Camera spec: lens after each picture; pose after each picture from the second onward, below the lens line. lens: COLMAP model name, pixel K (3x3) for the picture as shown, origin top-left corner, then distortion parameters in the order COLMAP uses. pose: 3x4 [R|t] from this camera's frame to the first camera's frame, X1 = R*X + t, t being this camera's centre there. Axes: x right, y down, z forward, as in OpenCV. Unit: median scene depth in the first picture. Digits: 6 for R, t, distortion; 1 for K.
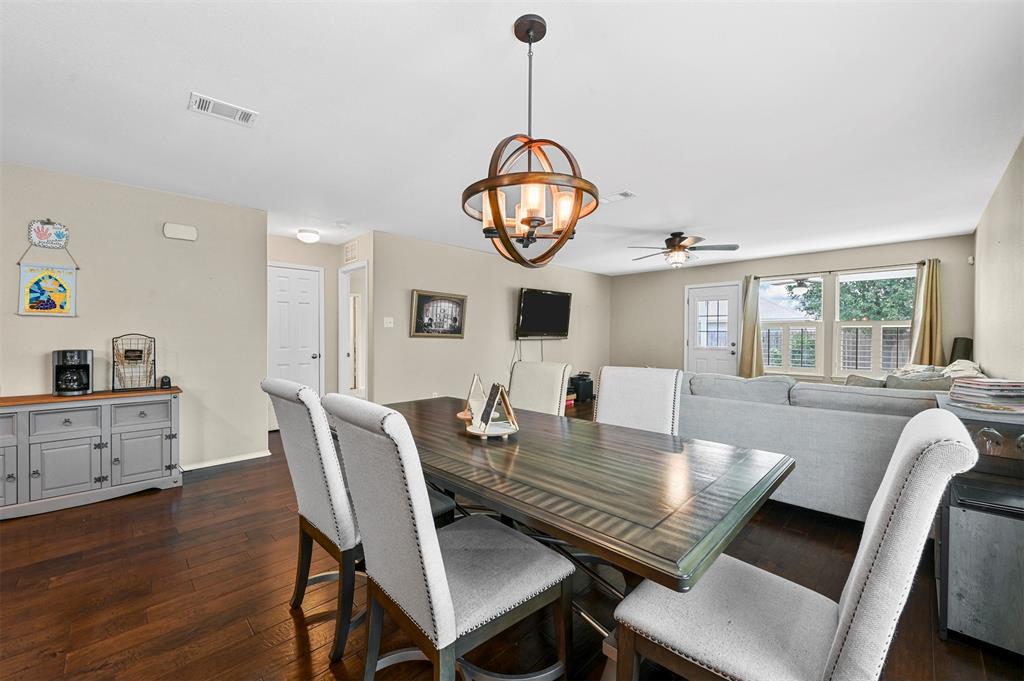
lens RADIAL K [[402.4, 0, 508.1], [0, 402.4, 339.0], [0, 0, 1]] dist [-0.001514, 0.000178]
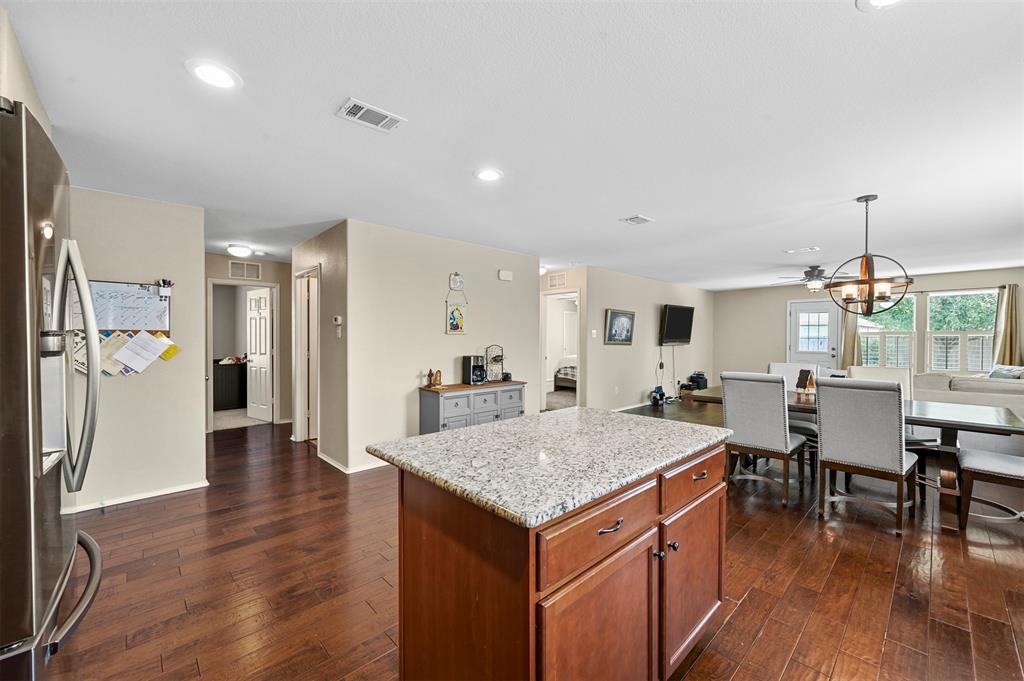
lens RADIAL K [[402.4, 0, 508.1], [0, 402.4, 339.0], [0, 0, 1]] dist [-0.001514, 0.000178]
pose [[0.999704, -0.001939, -0.024243, -0.536449], [0.001844, 0.999991, -0.003940, -0.018710], [0.024250, 0.003895, 0.999698, -0.334072]]
